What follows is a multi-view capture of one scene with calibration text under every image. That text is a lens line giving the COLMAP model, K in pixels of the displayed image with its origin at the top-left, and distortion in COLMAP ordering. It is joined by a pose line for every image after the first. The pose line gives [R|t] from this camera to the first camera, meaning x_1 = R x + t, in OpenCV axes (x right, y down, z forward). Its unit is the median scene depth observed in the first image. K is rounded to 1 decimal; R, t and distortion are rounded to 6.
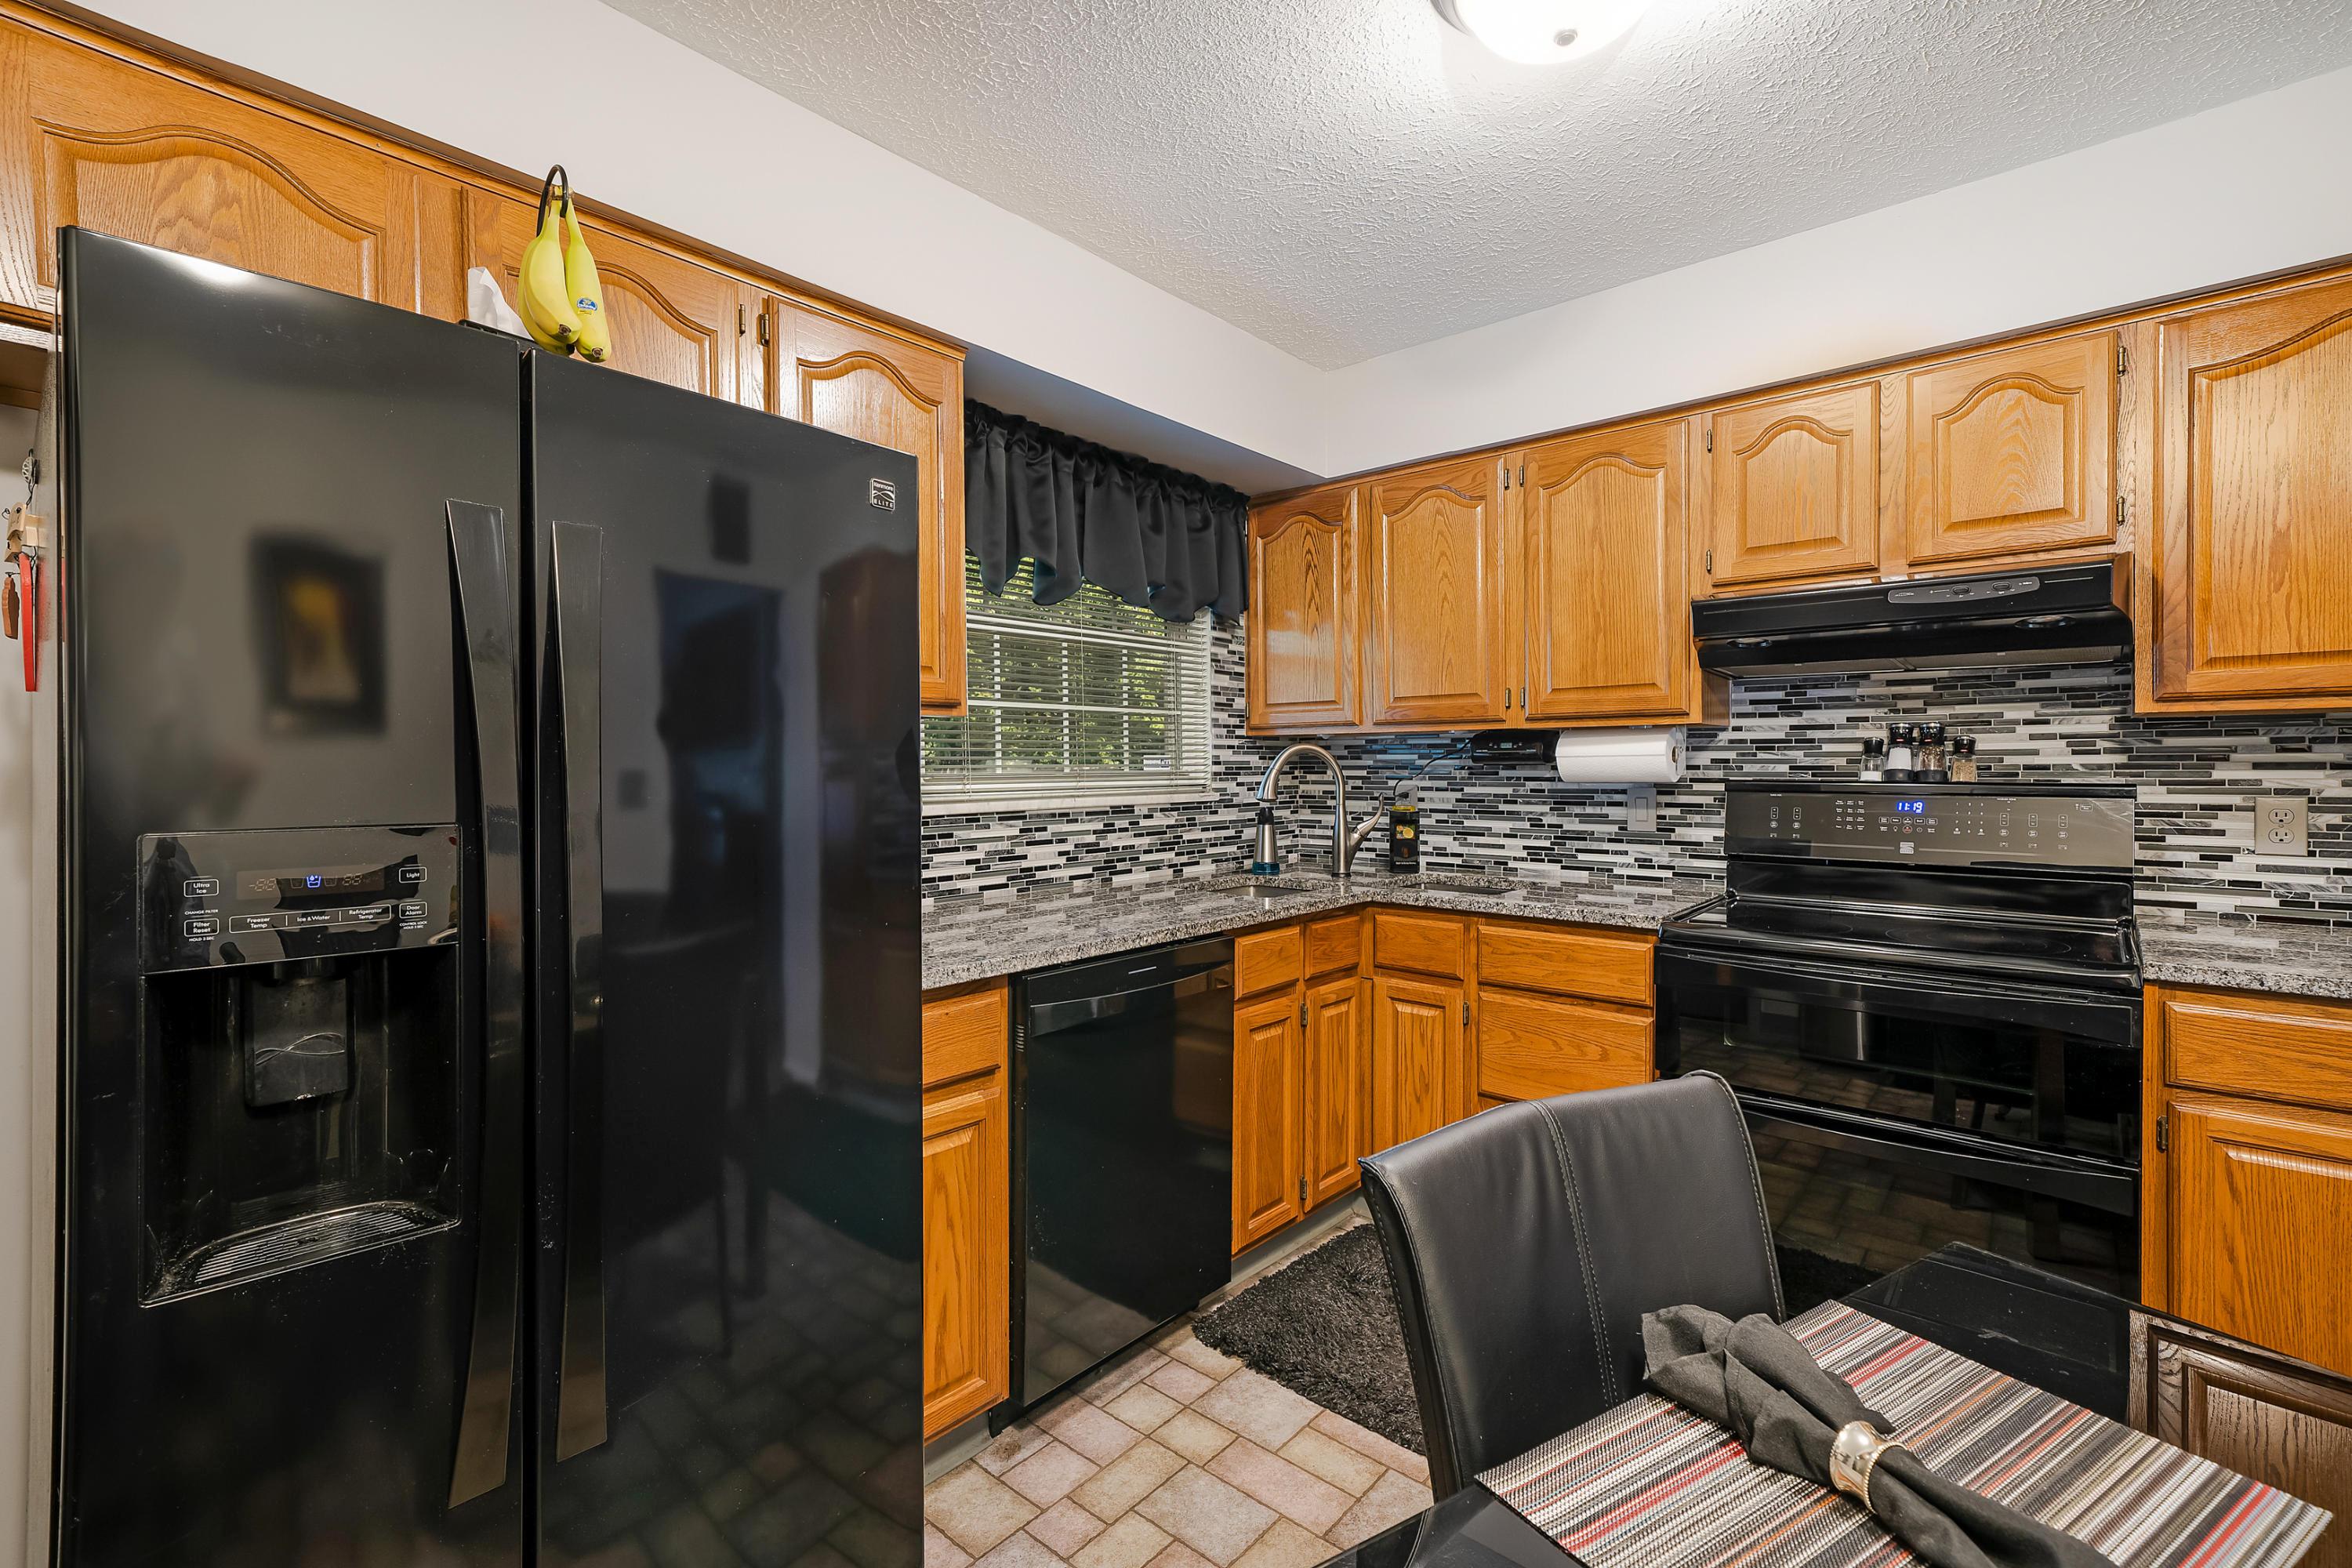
lens RADIAL K [[1045.7, 0, 1172.6], [0, 1045.7, 769.0], [0, 0, 1]] dist [0.003798, 0.002407]
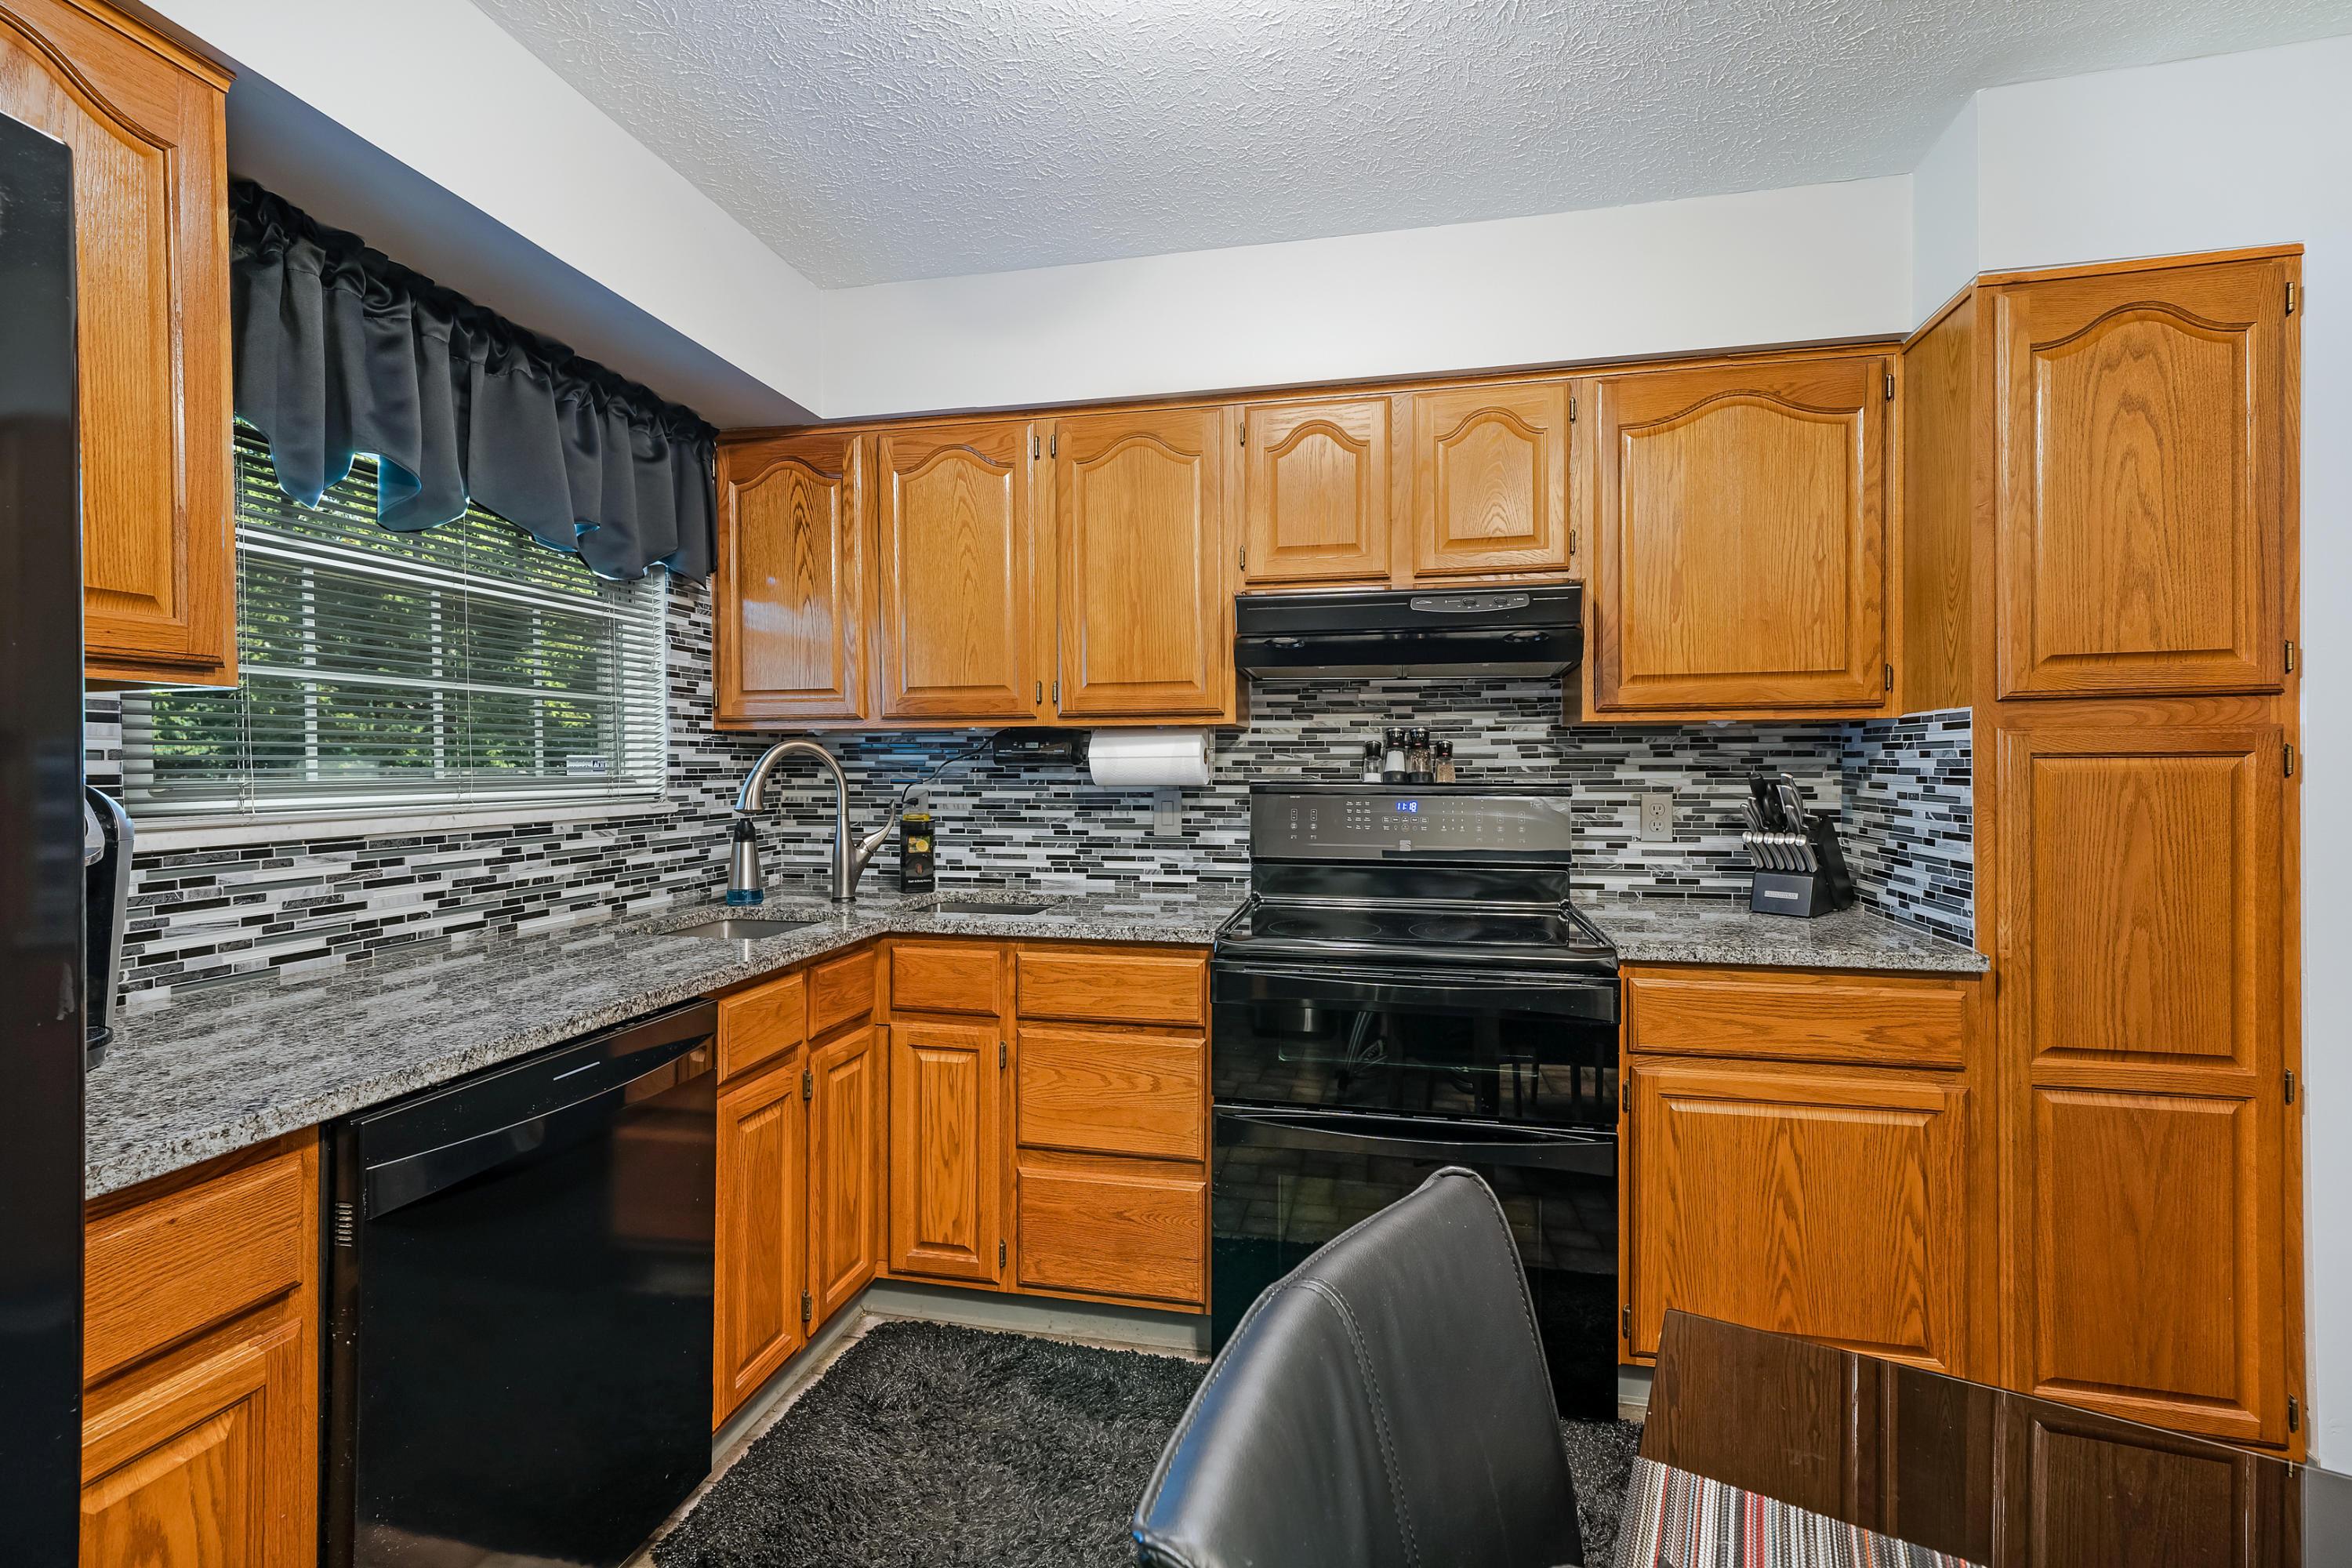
lens RADIAL K [[1045.7, 0, 1172.6], [0, 1045.7, 769.0], [0, 0, 1]] dist [0.003798, 0.002407]
pose [[0.872674, -0.000493, 0.488303, -0.018342], [0.001205, 0.999999, -0.001145, -0.000942], [-0.488302, 0.001588, 0.872673, 0.175639]]
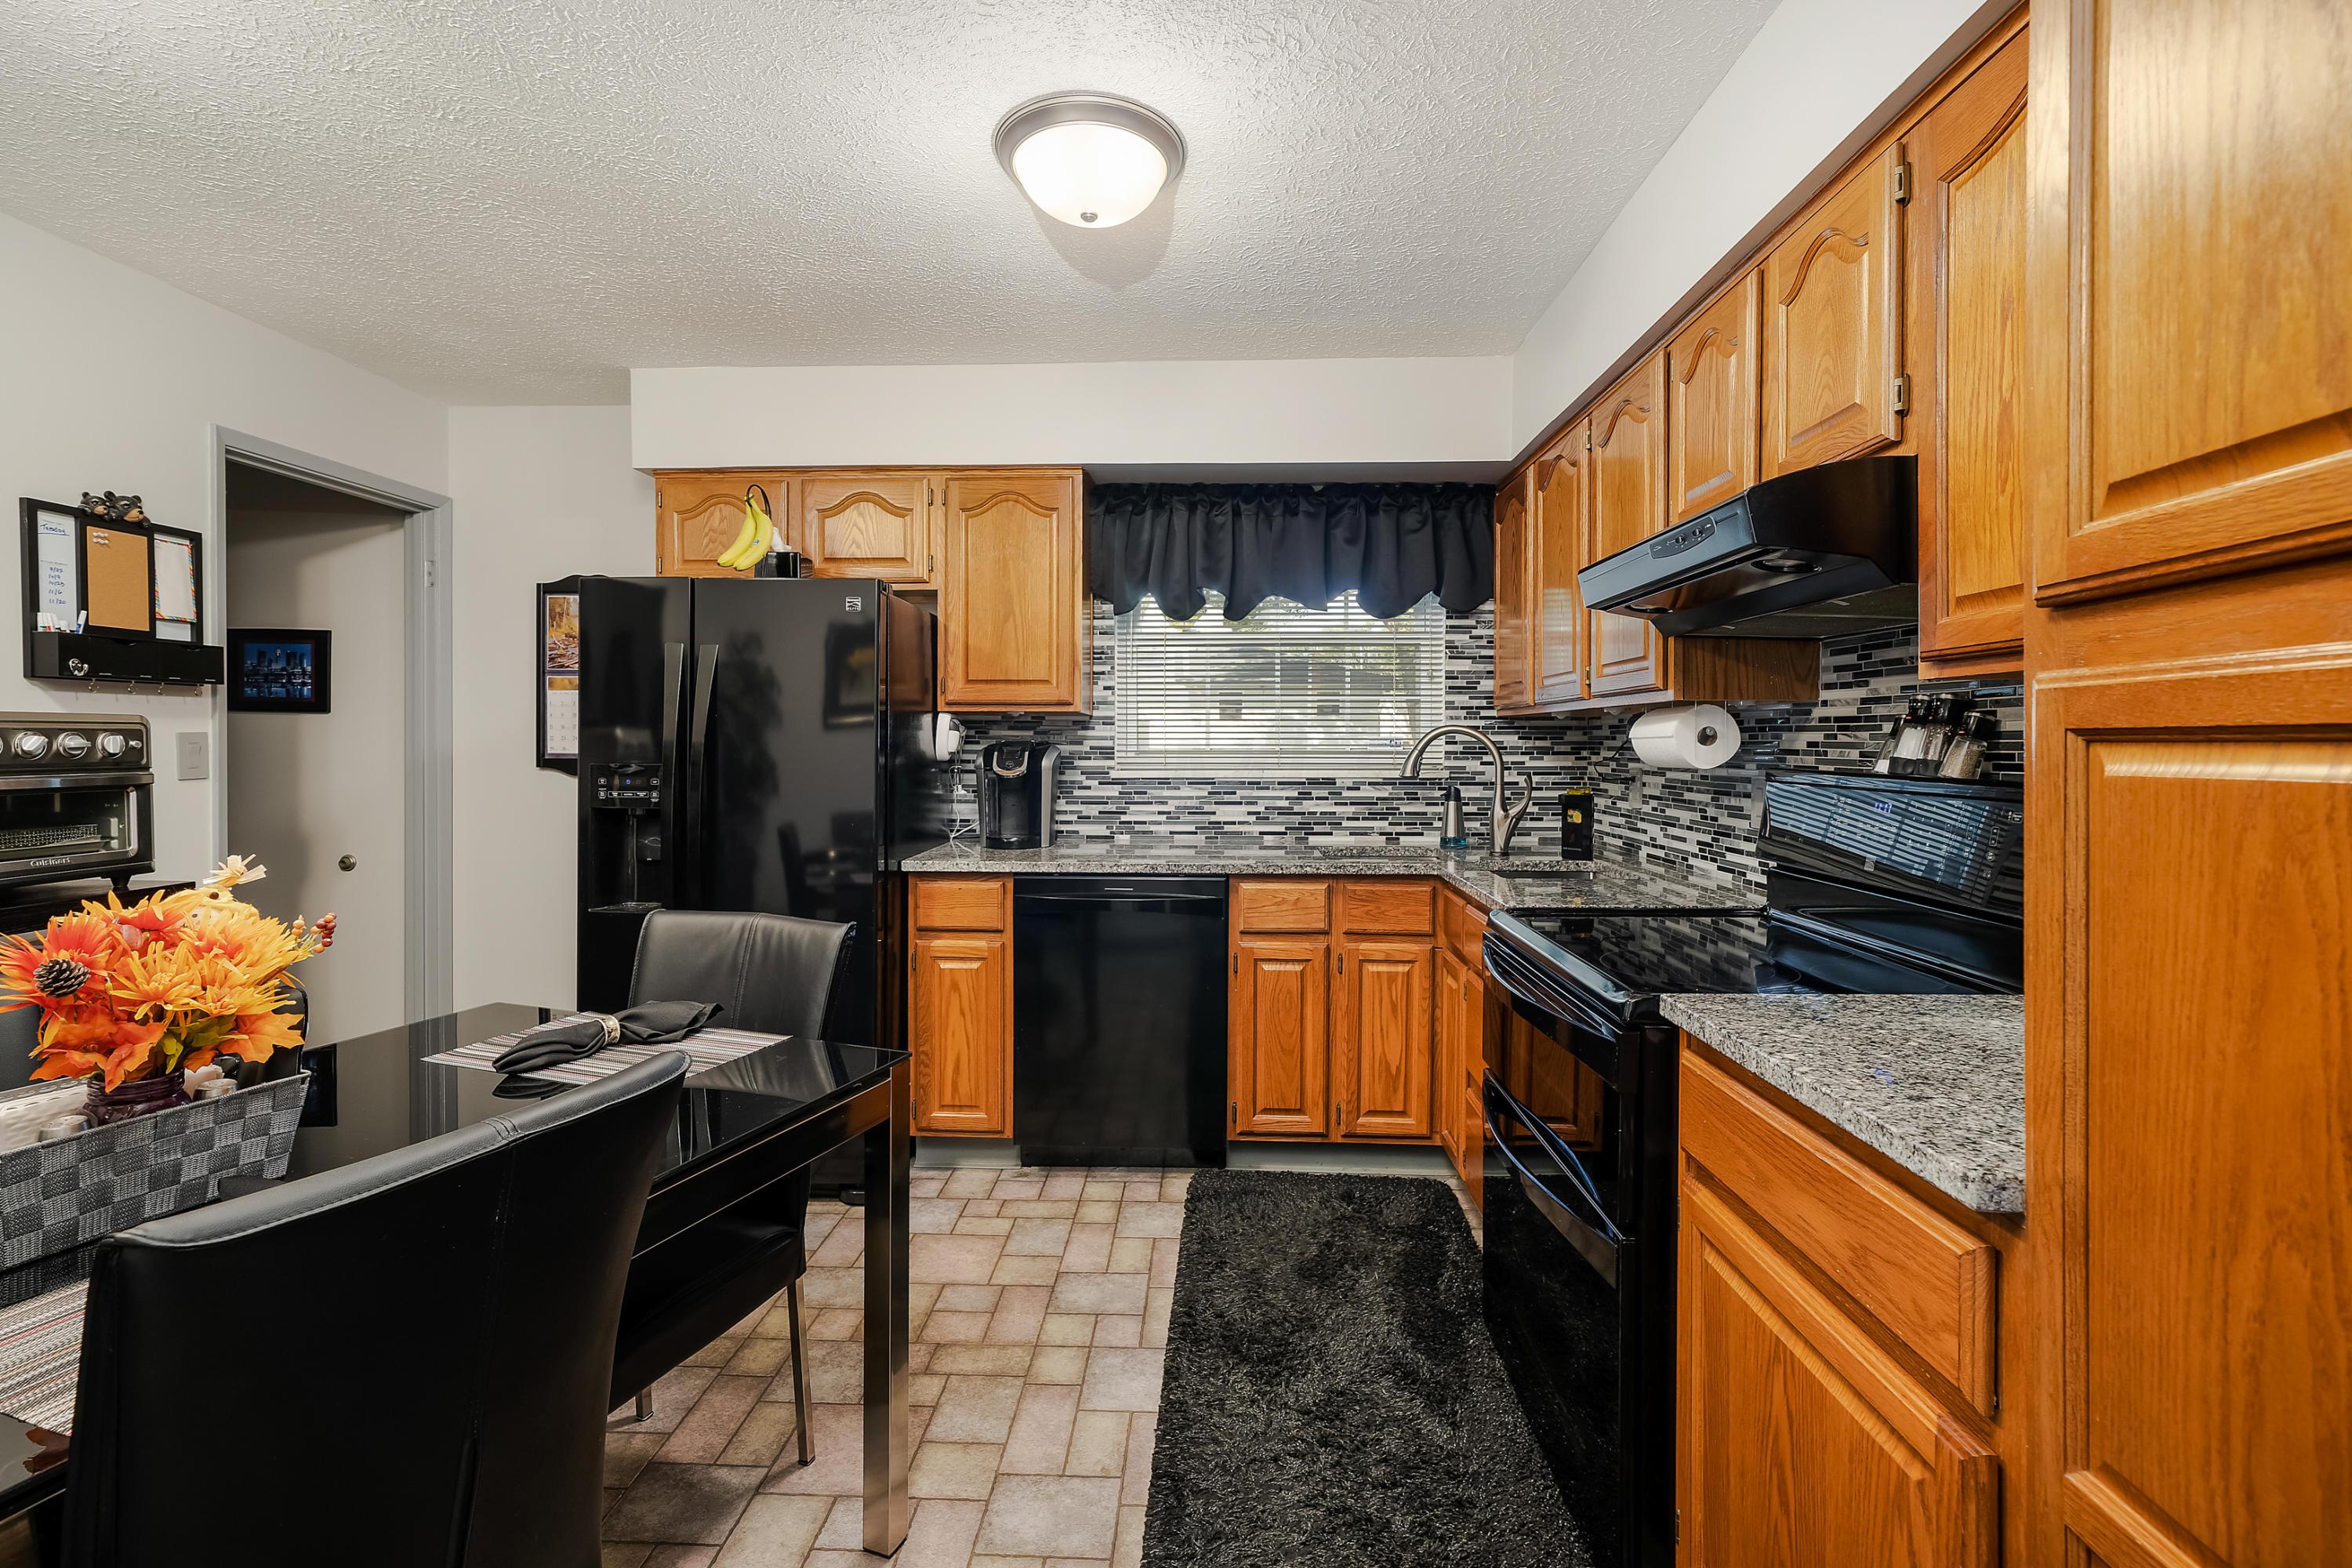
lens RADIAL K [[1053.5, 0, 1163.6], [0, 1053.5, 753.0], [0, 0, 1]] dist [0.002300, 0.000712]
pose [[0.621975, 0.014171, -0.782909, 0.886336], [-0.008753, 0.999900, 0.011145, -0.006088], [0.782988, -0.000079, 0.622037, 0.128087]]
